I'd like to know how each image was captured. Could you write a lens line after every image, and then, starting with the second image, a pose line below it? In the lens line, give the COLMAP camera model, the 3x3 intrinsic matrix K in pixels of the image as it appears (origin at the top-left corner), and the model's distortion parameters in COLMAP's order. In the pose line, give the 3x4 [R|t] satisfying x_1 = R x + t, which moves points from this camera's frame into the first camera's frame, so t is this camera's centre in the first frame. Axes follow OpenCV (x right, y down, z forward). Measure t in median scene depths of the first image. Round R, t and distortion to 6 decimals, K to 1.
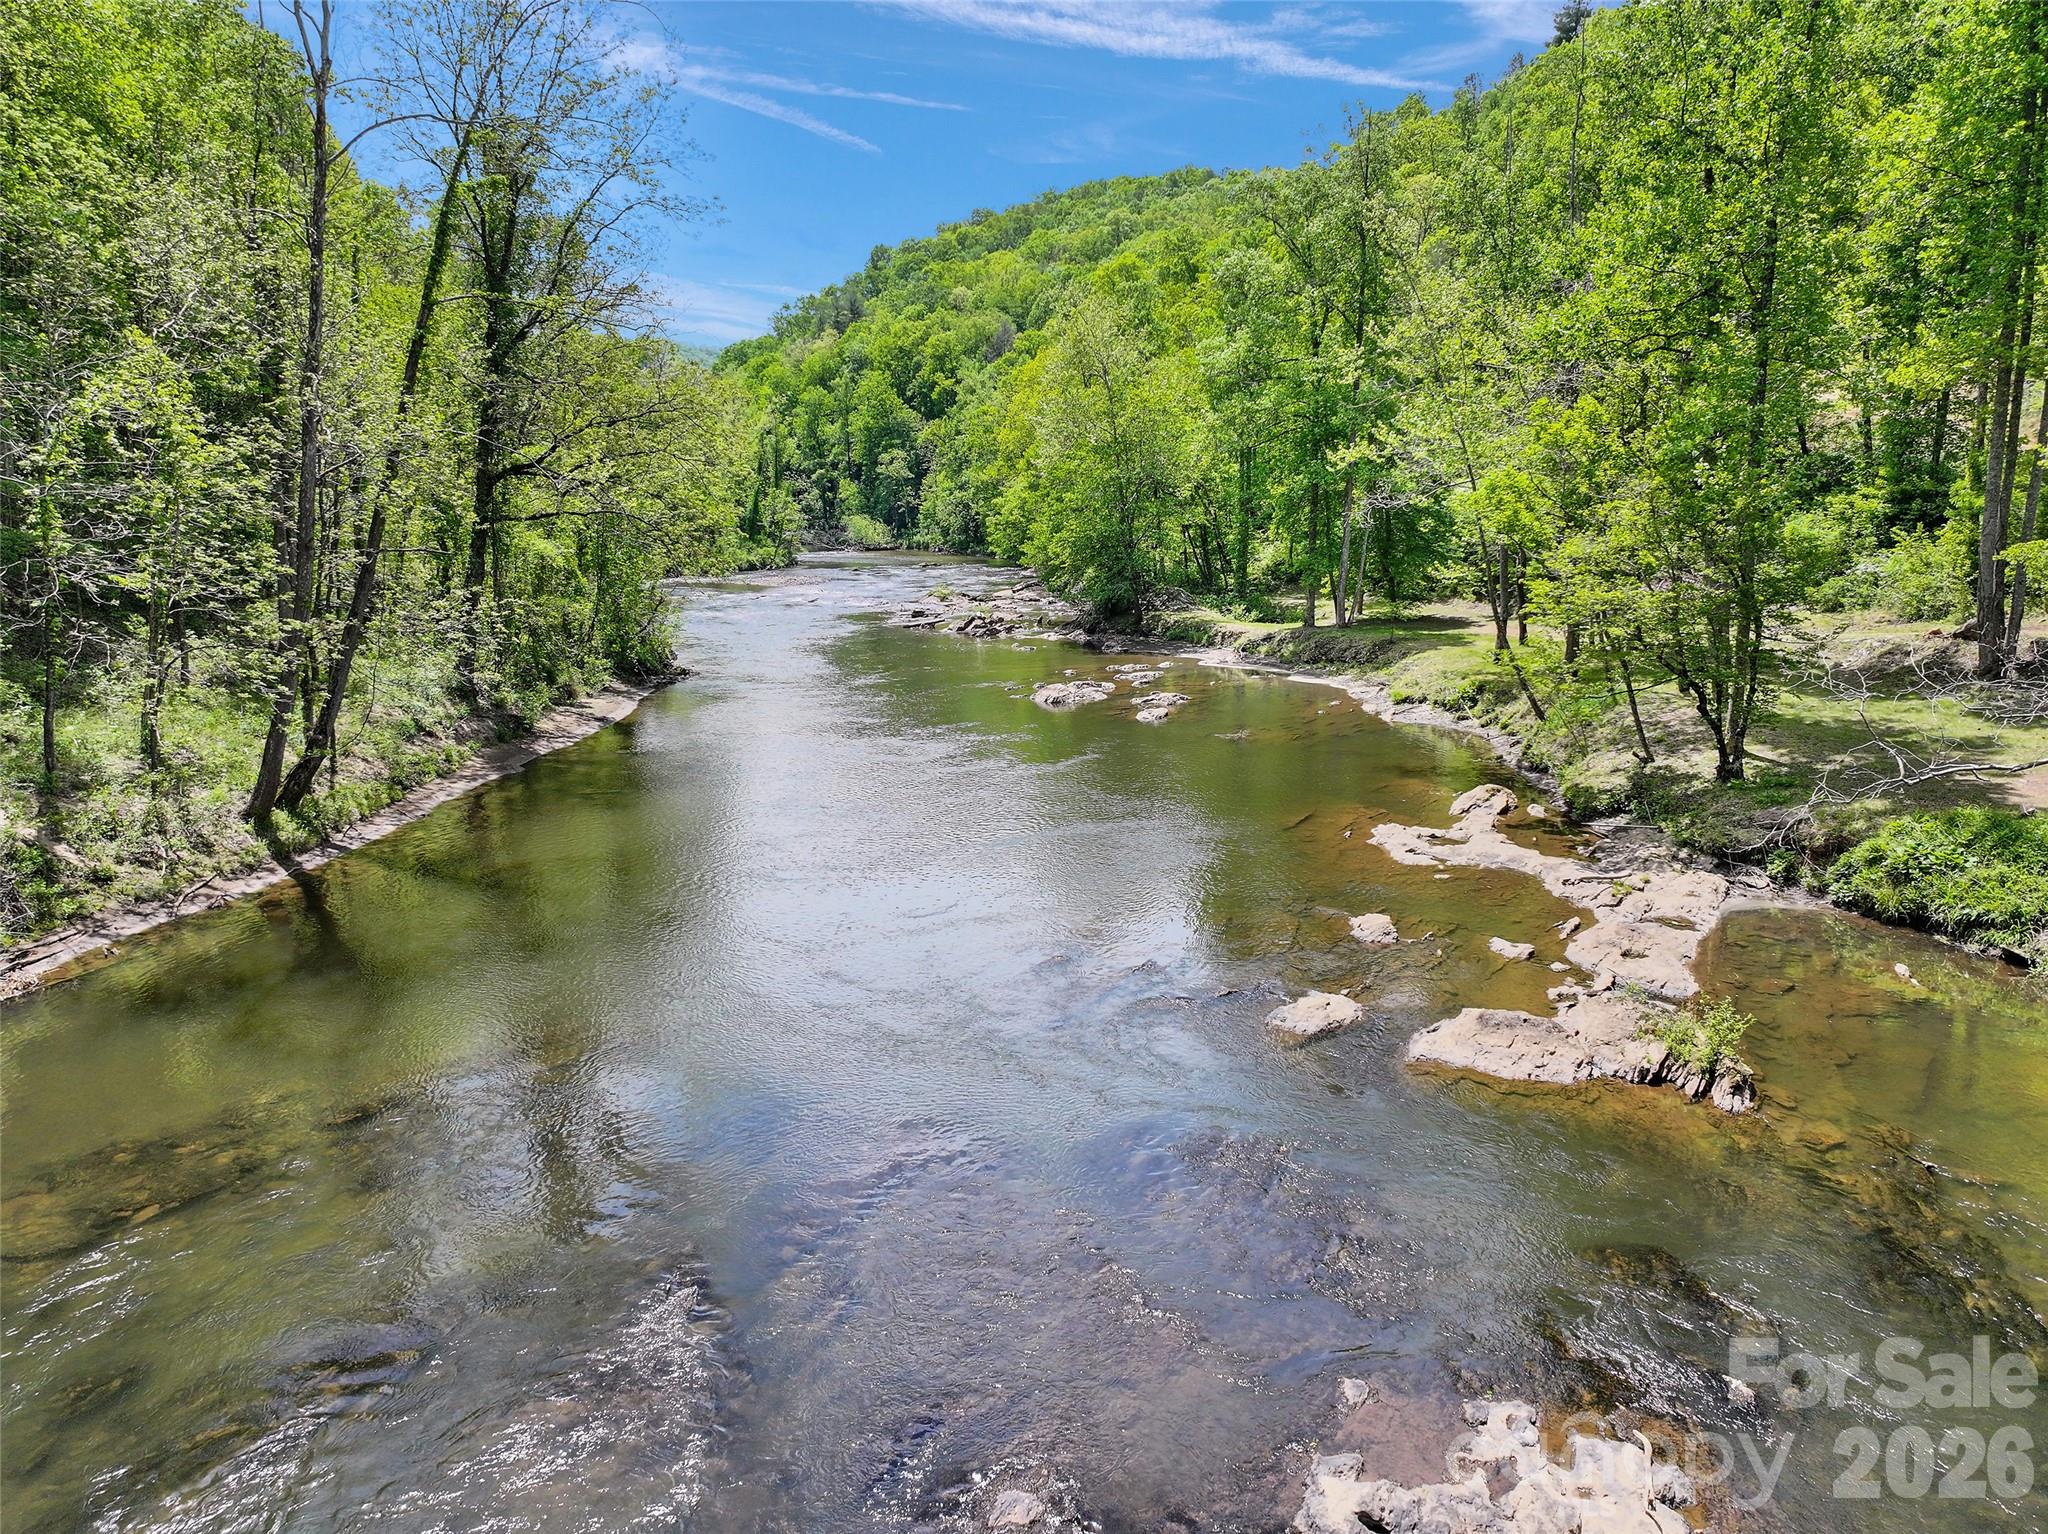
lens RADIAL K [[1433.5, 0, 1065.8], [0, 1433.5, 751.9], [0, 0, 1]] dist [0.007057, 0.011422]
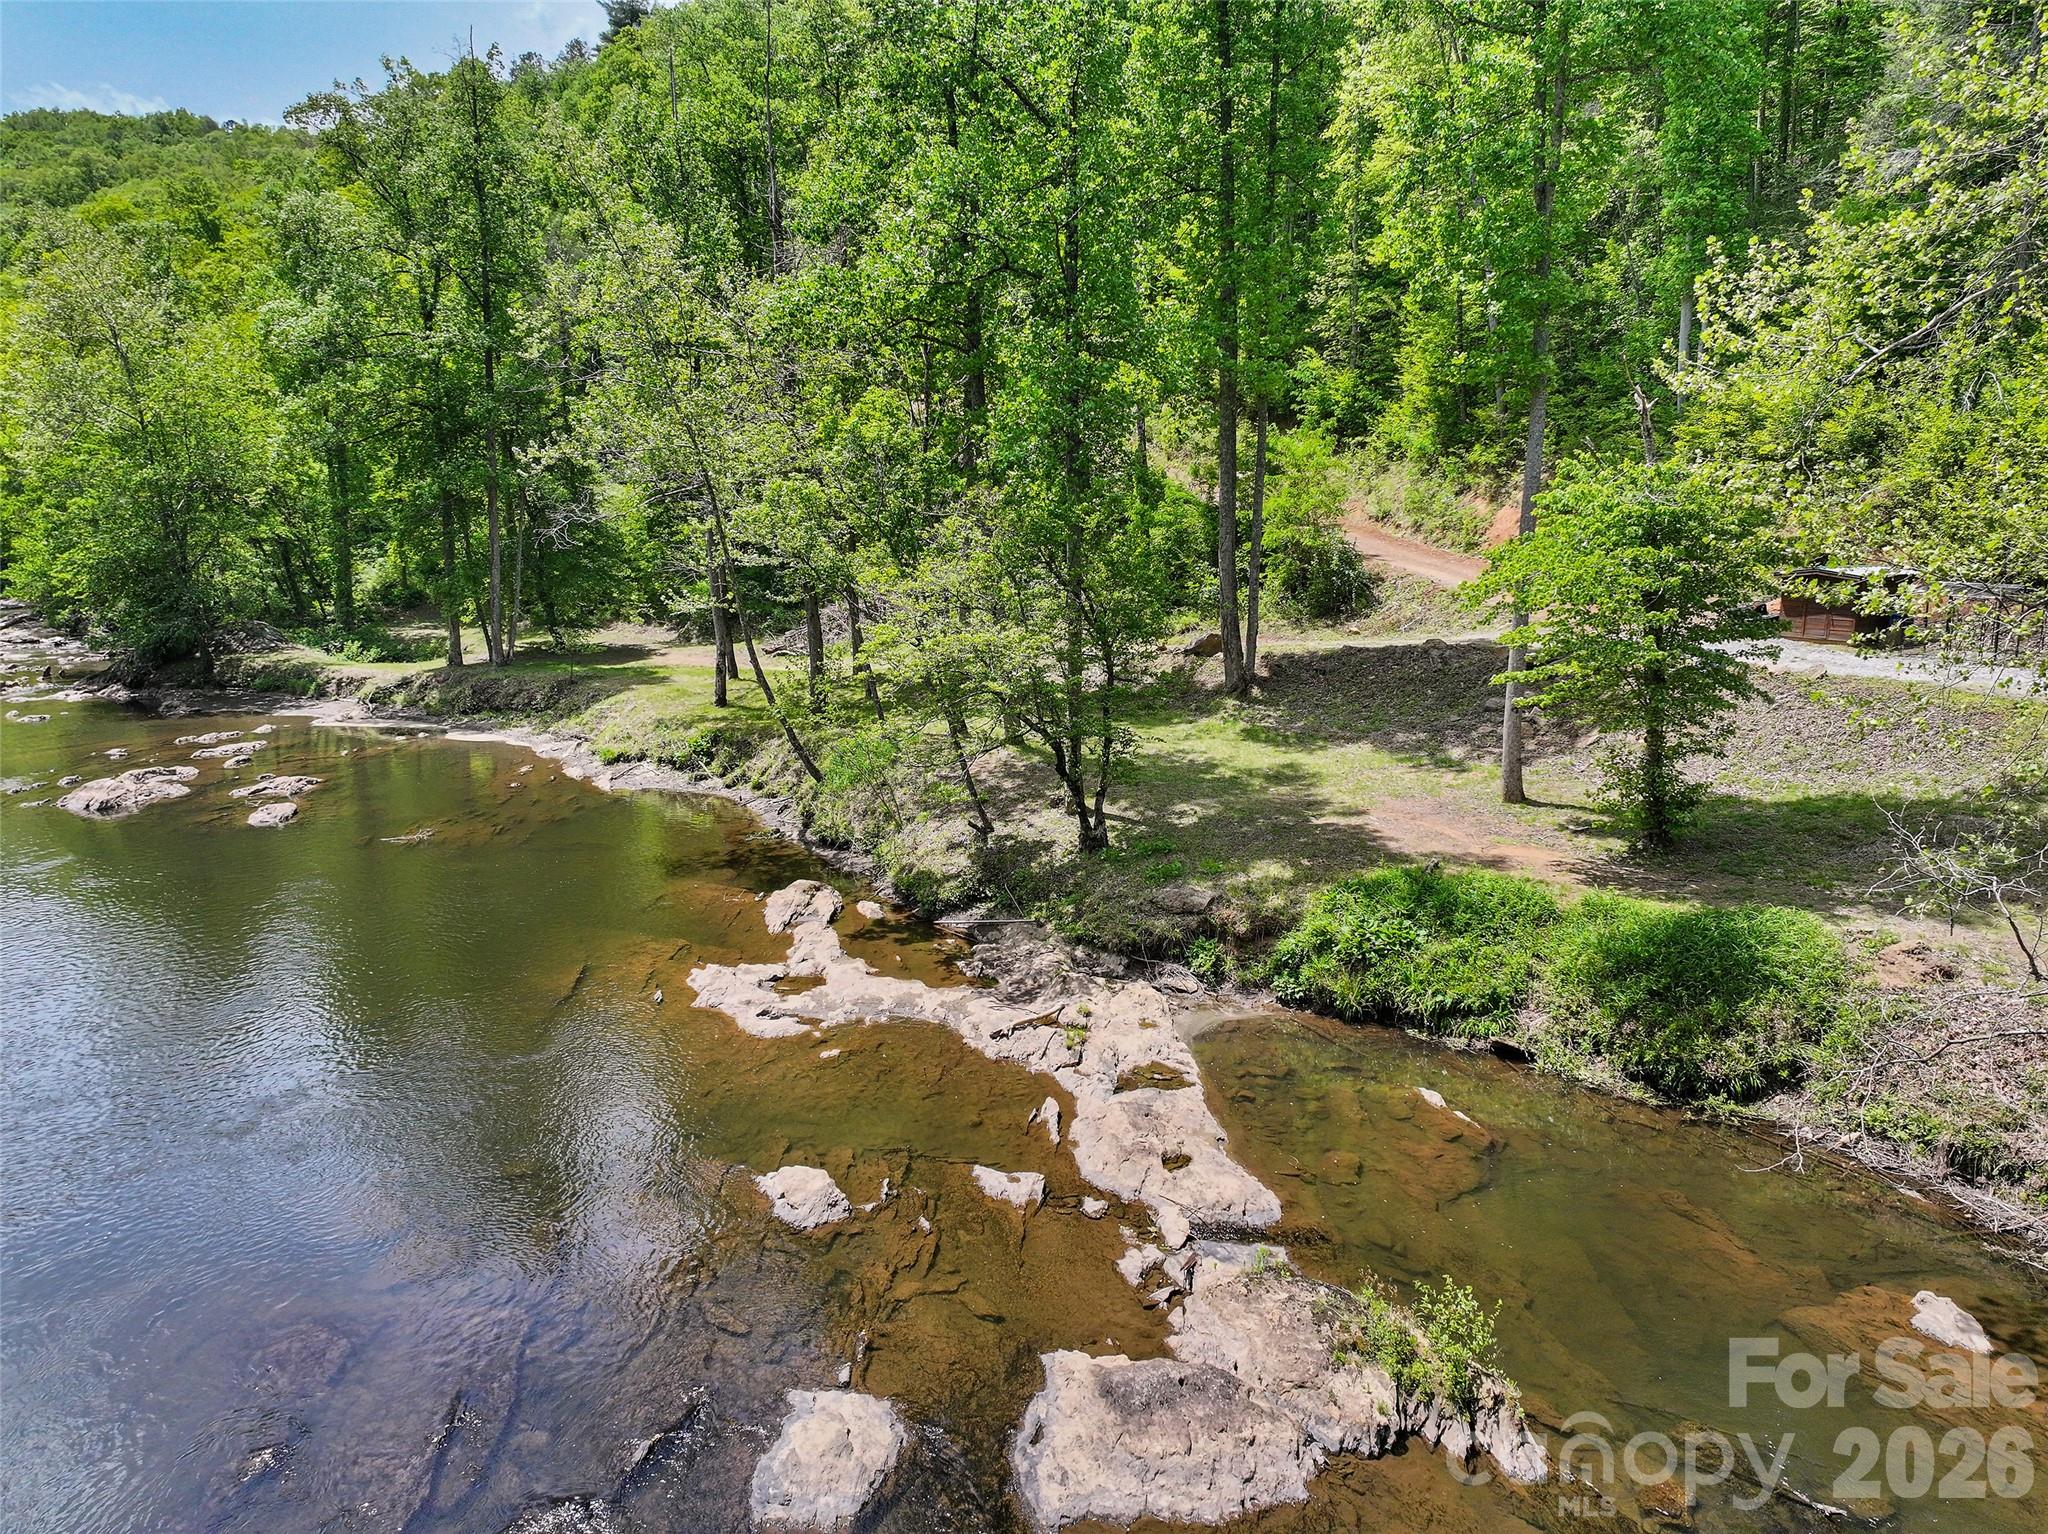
lens RADIAL K [[1433.5, 0, 1025.9], [0, 1433.5, 763.2], [0, 0, 1]] dist [0.007057, 0.011422]
pose [[0.831659, -0.094704, 0.547151, -0.014772], [0.093393, 0.995168, 0.030294, -0.034347], [-0.547376, 0.025906, 0.836486, 0.184046]]
